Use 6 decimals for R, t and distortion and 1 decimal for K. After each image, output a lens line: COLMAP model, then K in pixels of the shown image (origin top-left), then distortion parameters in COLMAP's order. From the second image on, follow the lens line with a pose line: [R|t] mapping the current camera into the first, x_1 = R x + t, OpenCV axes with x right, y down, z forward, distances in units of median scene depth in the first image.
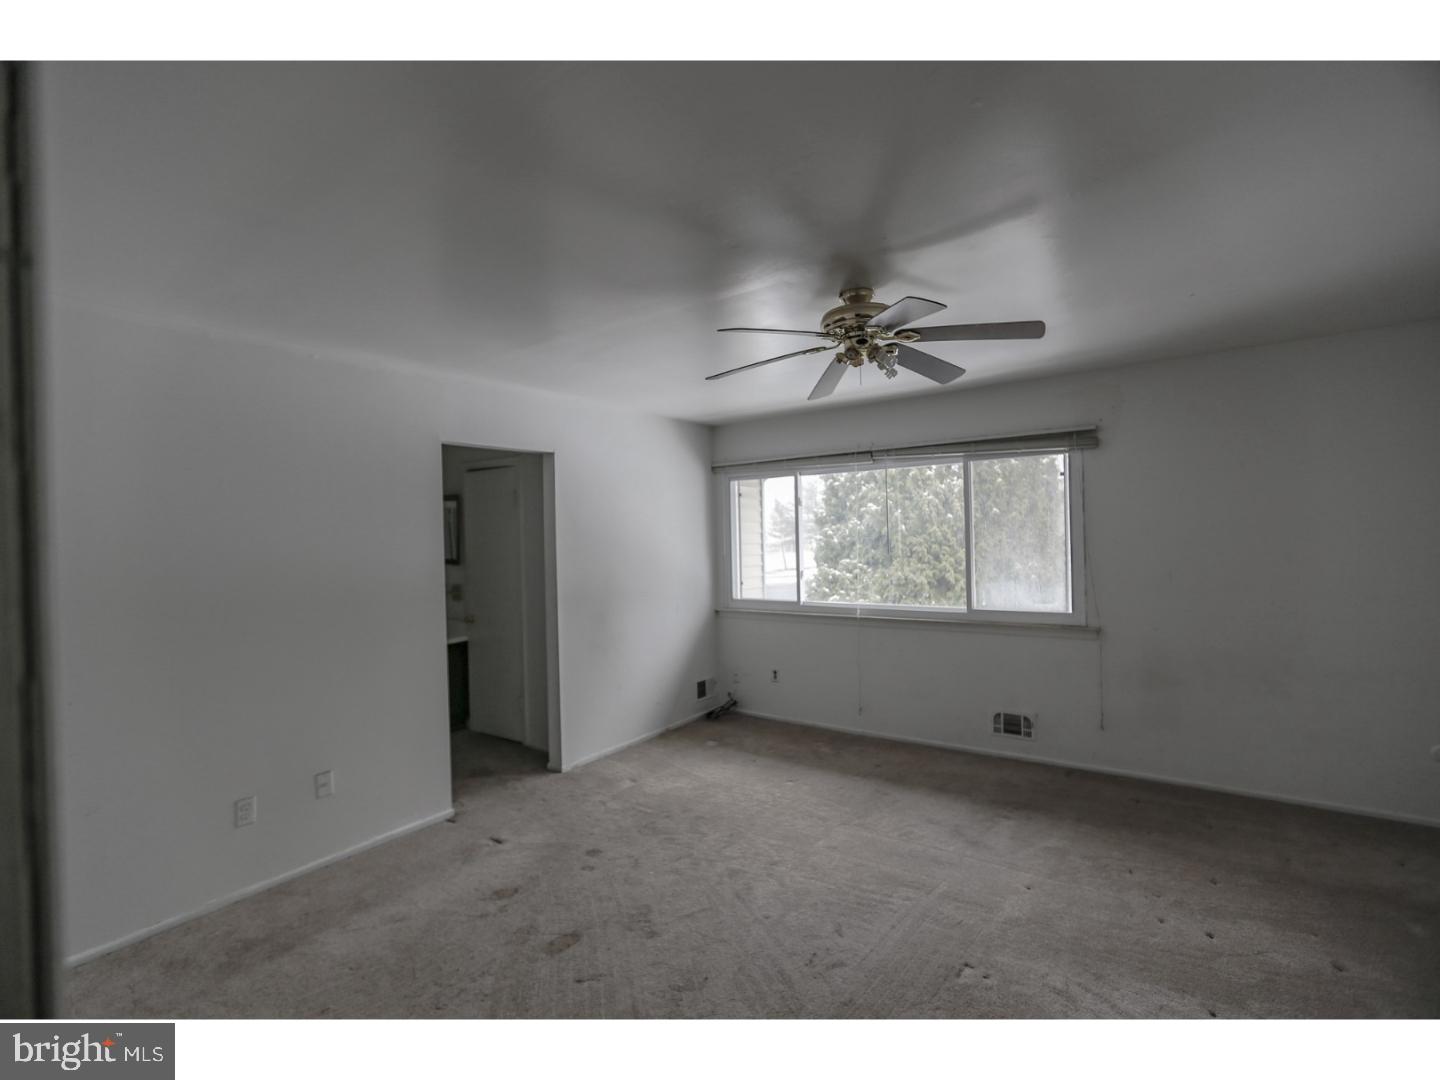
lens RADIAL K [[652.1, 0, 714.7], [0, 652.1, 536.5], [0, 0, 1]] dist [-0.037705, 0.018902]
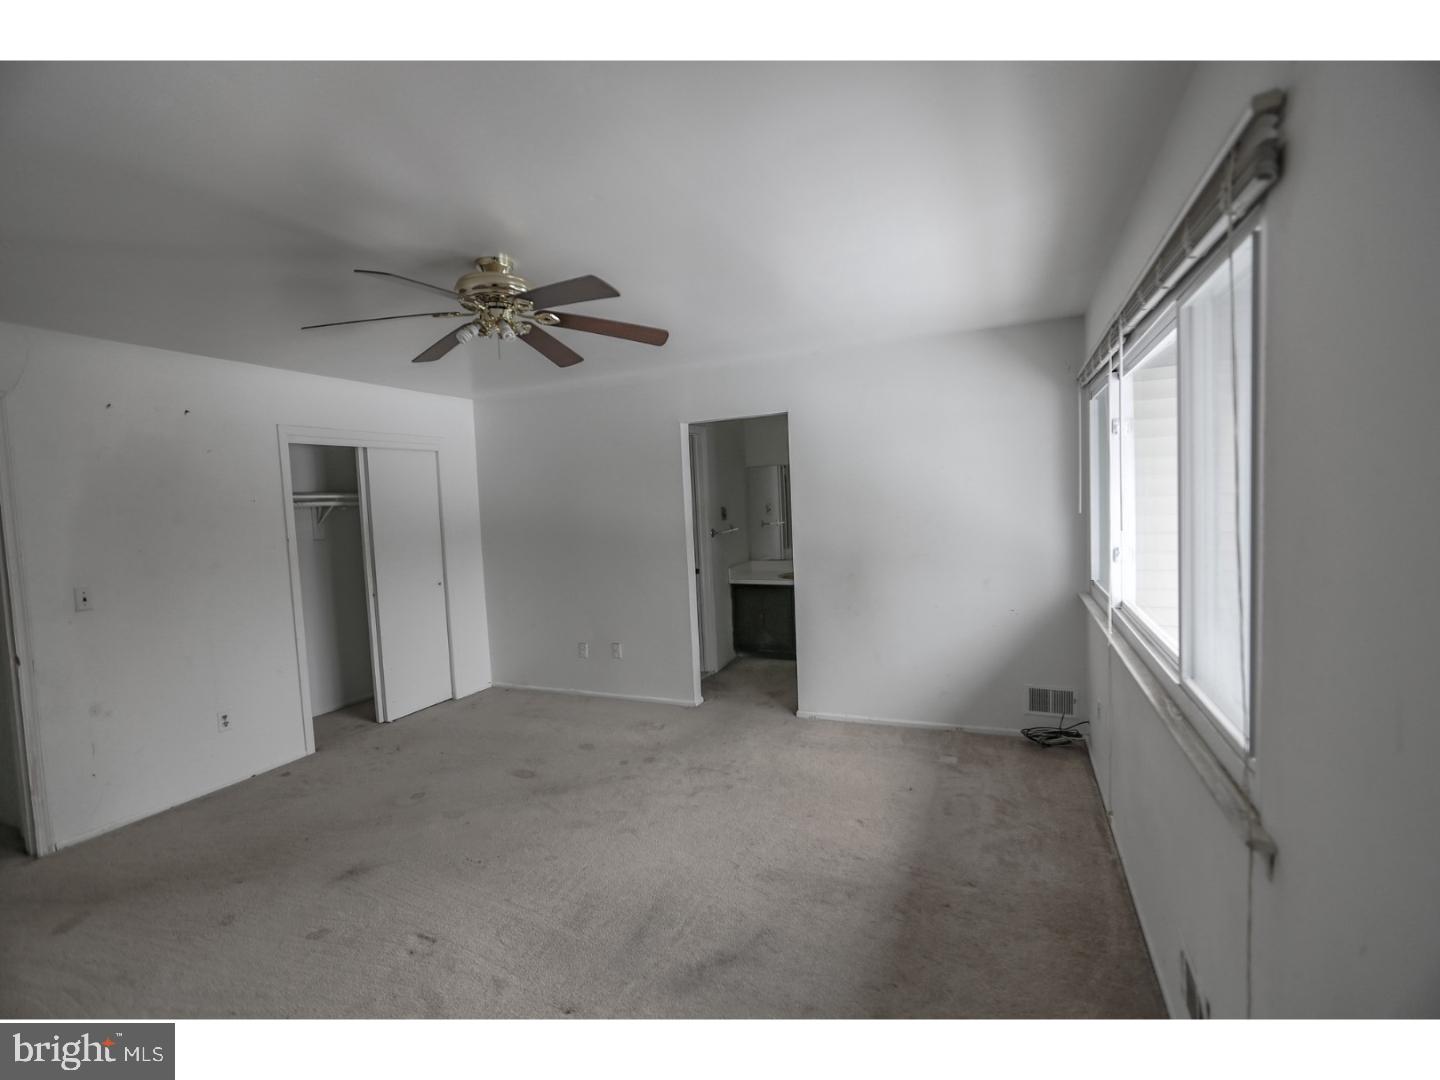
lens RADIAL K [[652.1, 0, 714.7], [0, 652.1, 536.5], [0, 0, 1]] dist [-0.037705, 0.018902]
pose [[0.208416, 0.073476, -0.975276, 0.738641], [0.039631, 0.995721, 0.083486, -0.023538], [0.977237, -0.056051, 0.204612, 0.650336]]
